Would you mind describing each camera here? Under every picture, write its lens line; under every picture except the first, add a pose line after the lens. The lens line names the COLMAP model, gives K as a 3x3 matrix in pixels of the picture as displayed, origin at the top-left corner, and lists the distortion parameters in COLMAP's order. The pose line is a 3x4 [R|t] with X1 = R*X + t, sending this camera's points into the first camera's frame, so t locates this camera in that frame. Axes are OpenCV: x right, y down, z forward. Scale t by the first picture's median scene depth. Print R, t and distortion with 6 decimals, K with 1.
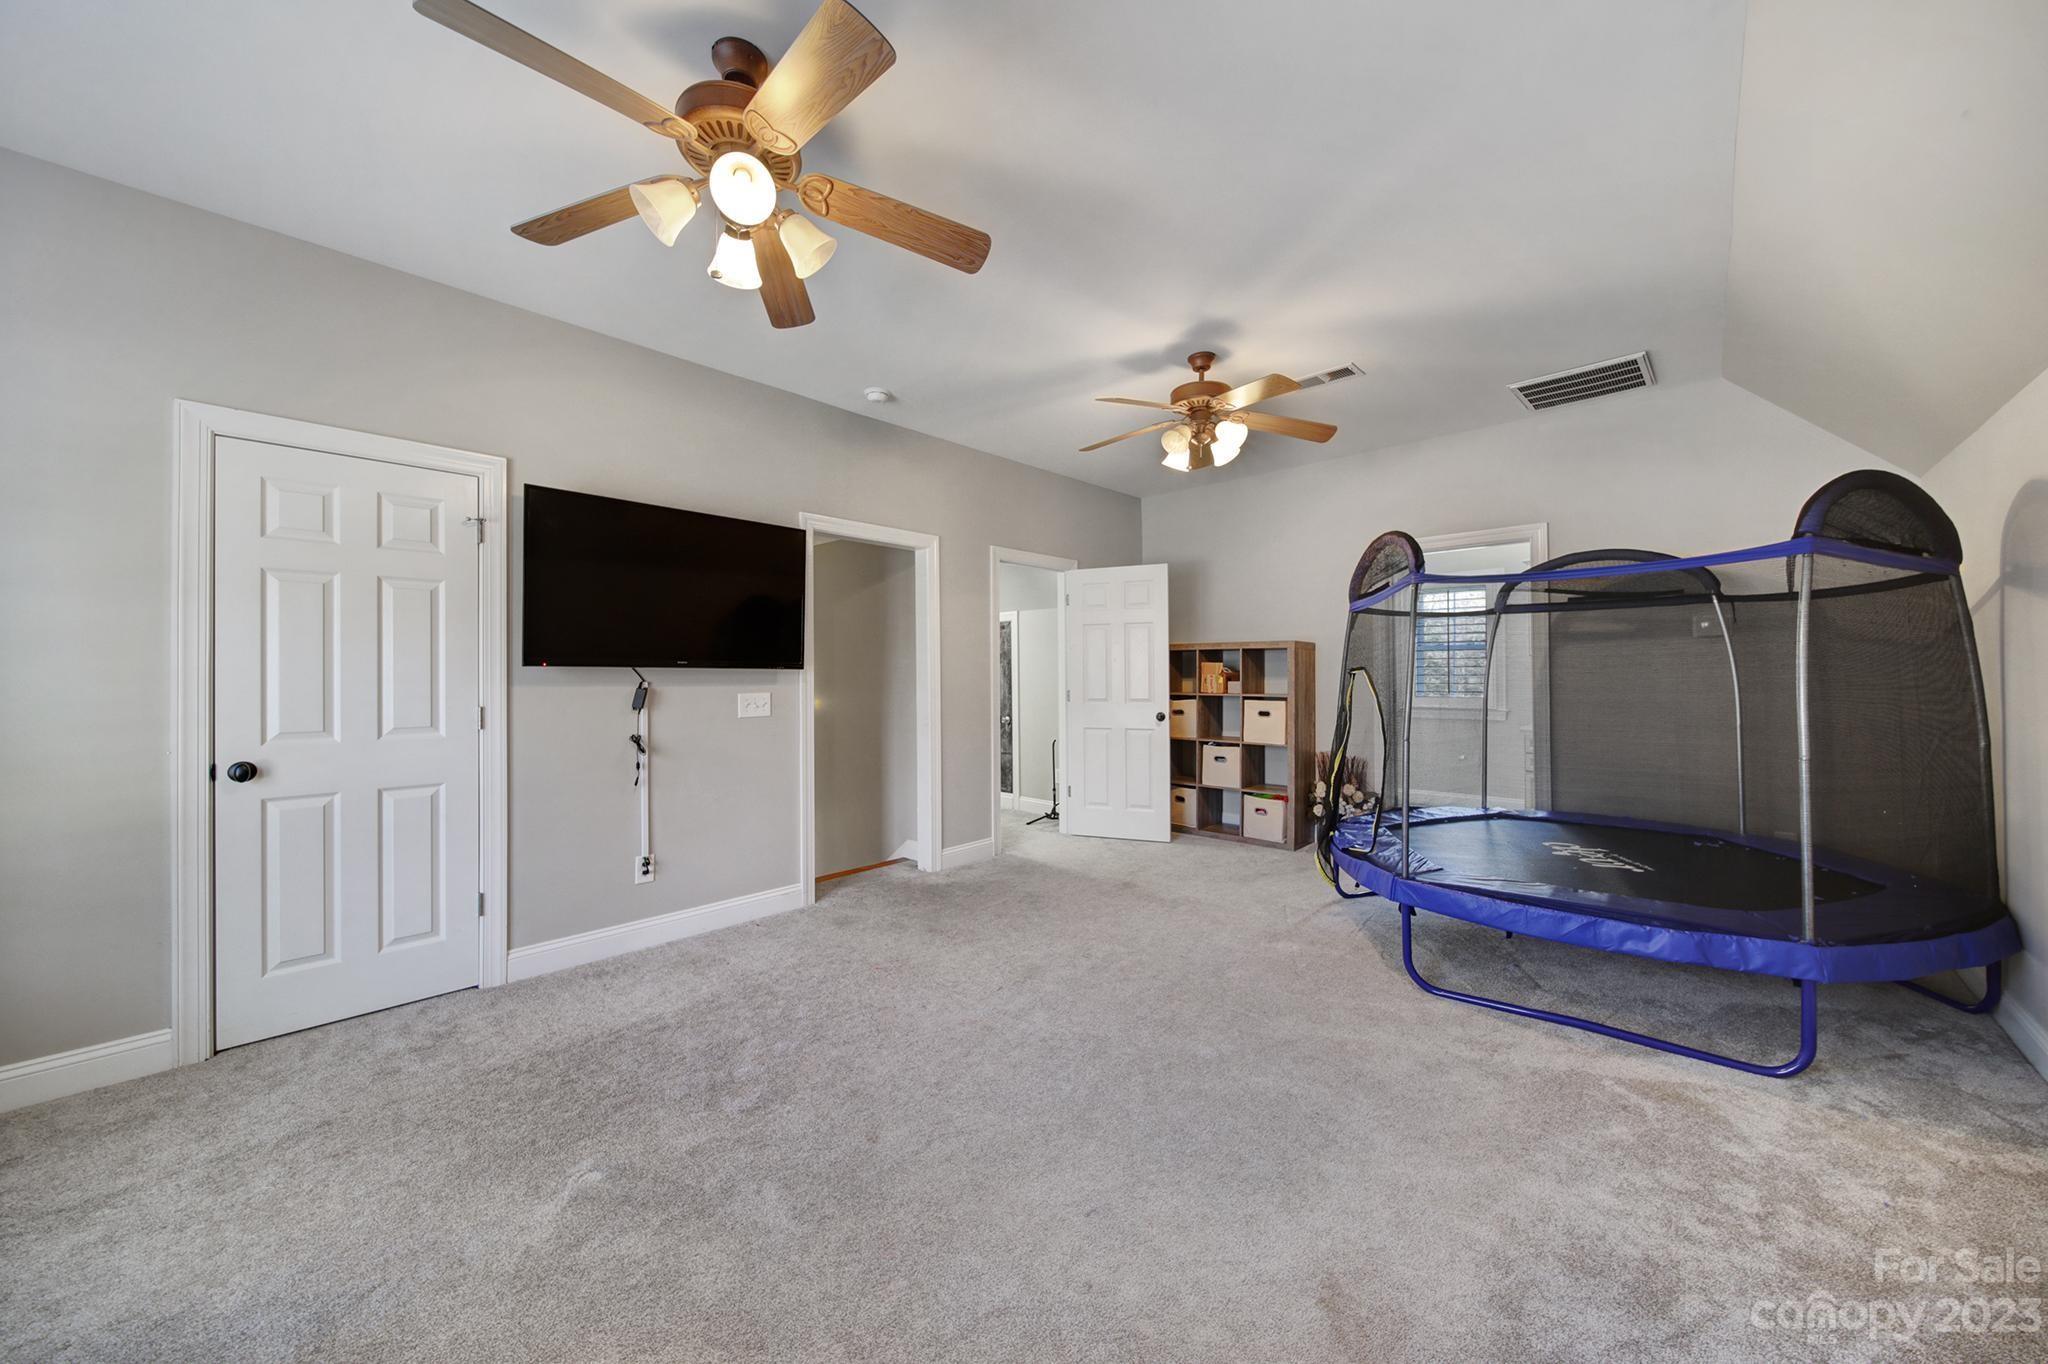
lens RADIAL K [[730.1, 0, 1009.5], [0, 730.1, 675.3], [0, 0, 1]] dist [-0.003537, 0.000084]
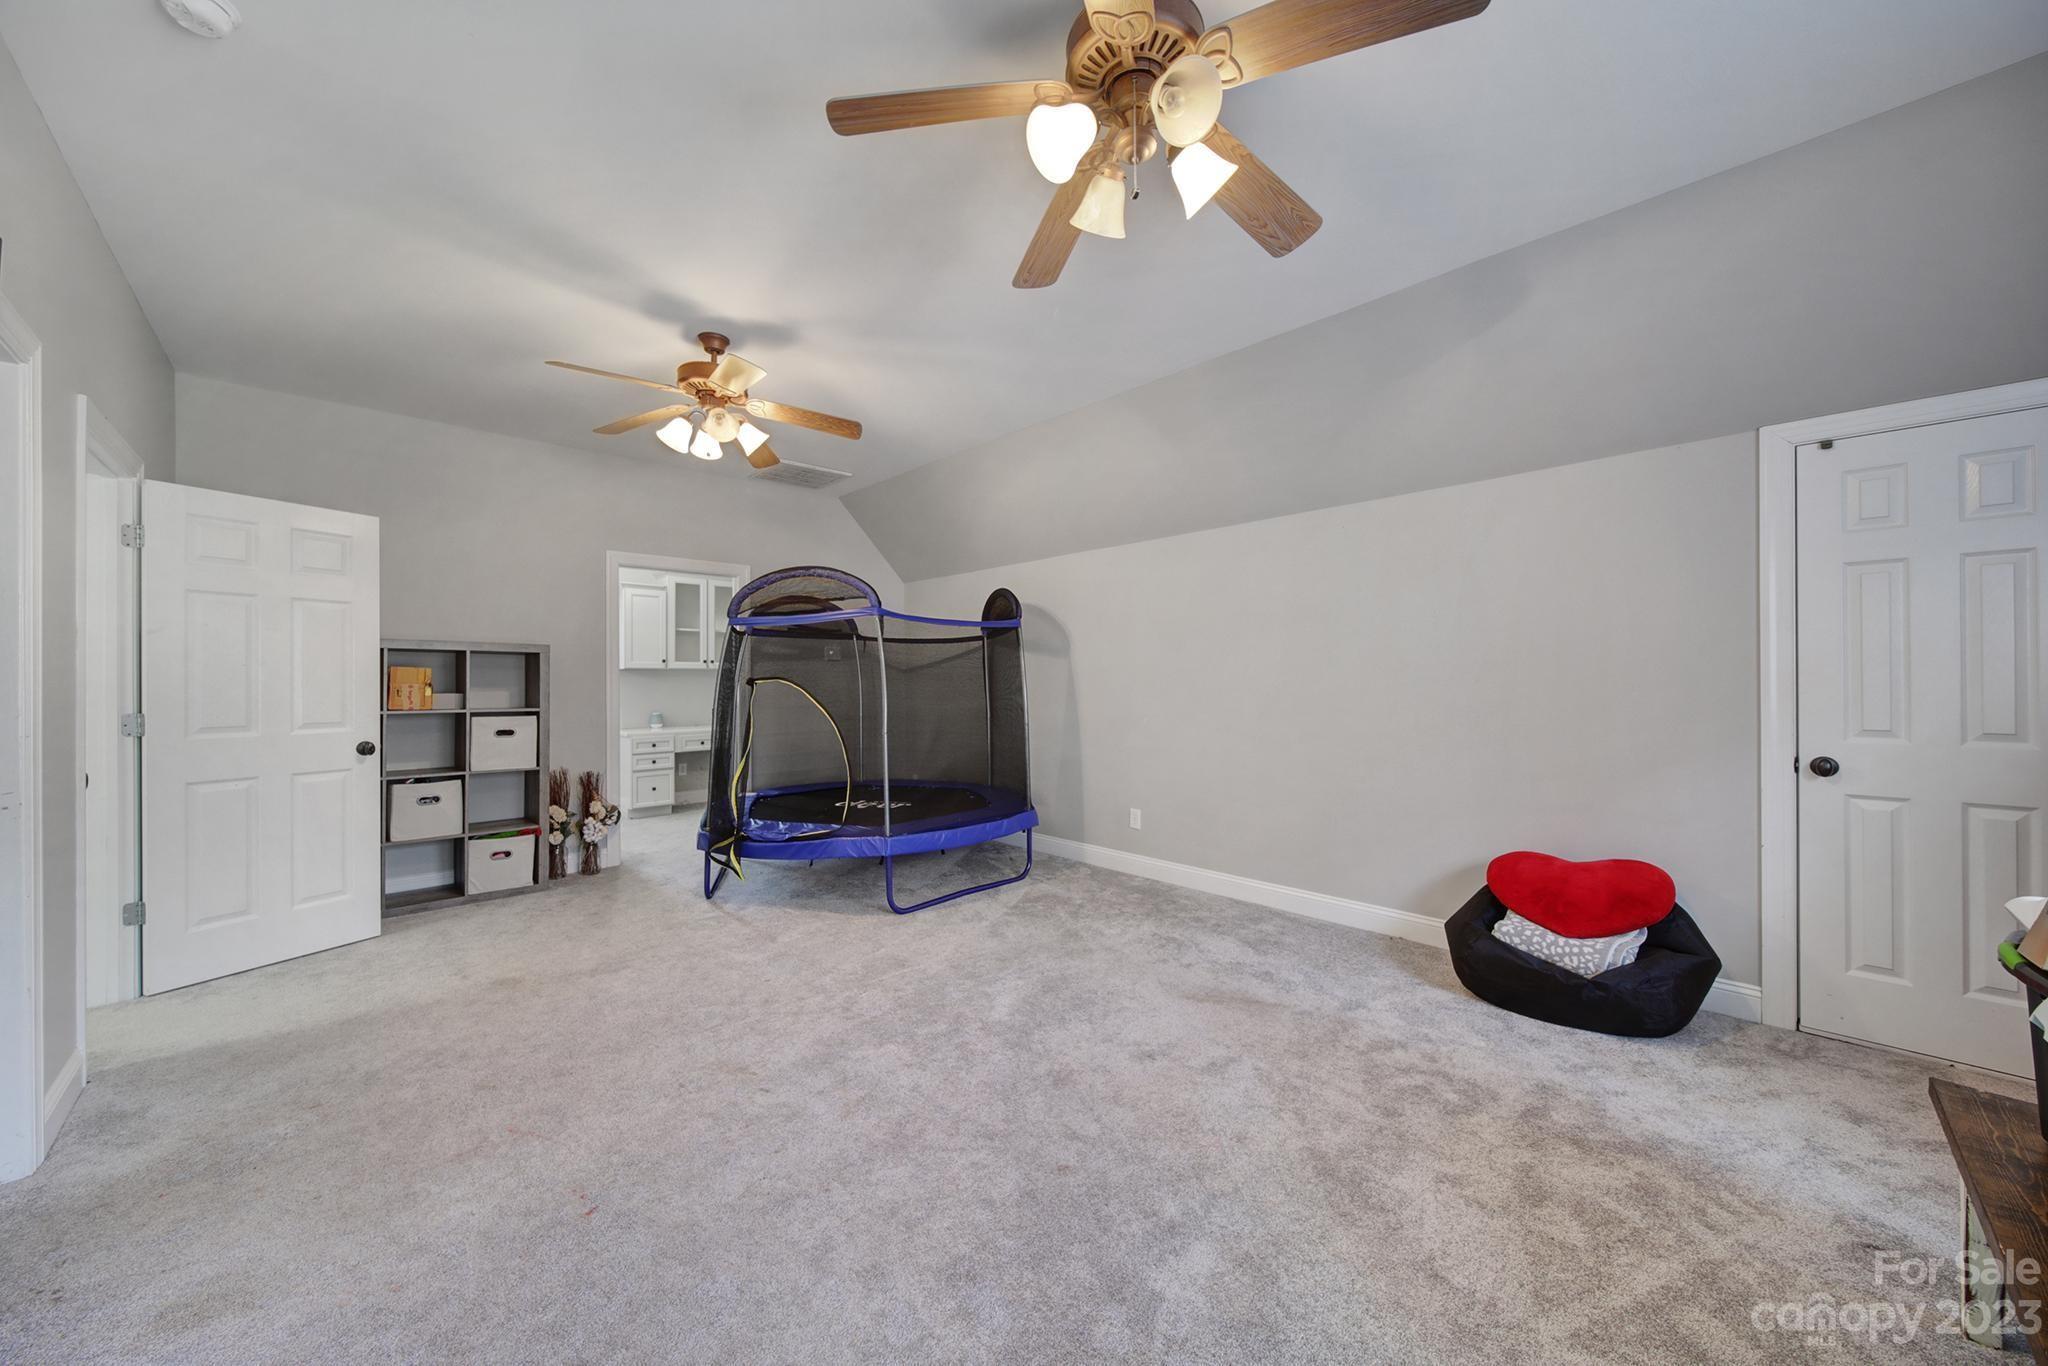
lens RADIAL K [[730.1, 0, 1029.5], [0, 730.1, 686.2], [0, 0, 1]] dist [-0.003537, 0.000084]
pose [[0.028227, -0.001478, 0.999600, -0.632502], [0.001417, 0.999998, 0.001439, 0.000538], [-0.999601, 0.001375, 0.028229, 0.567591]]
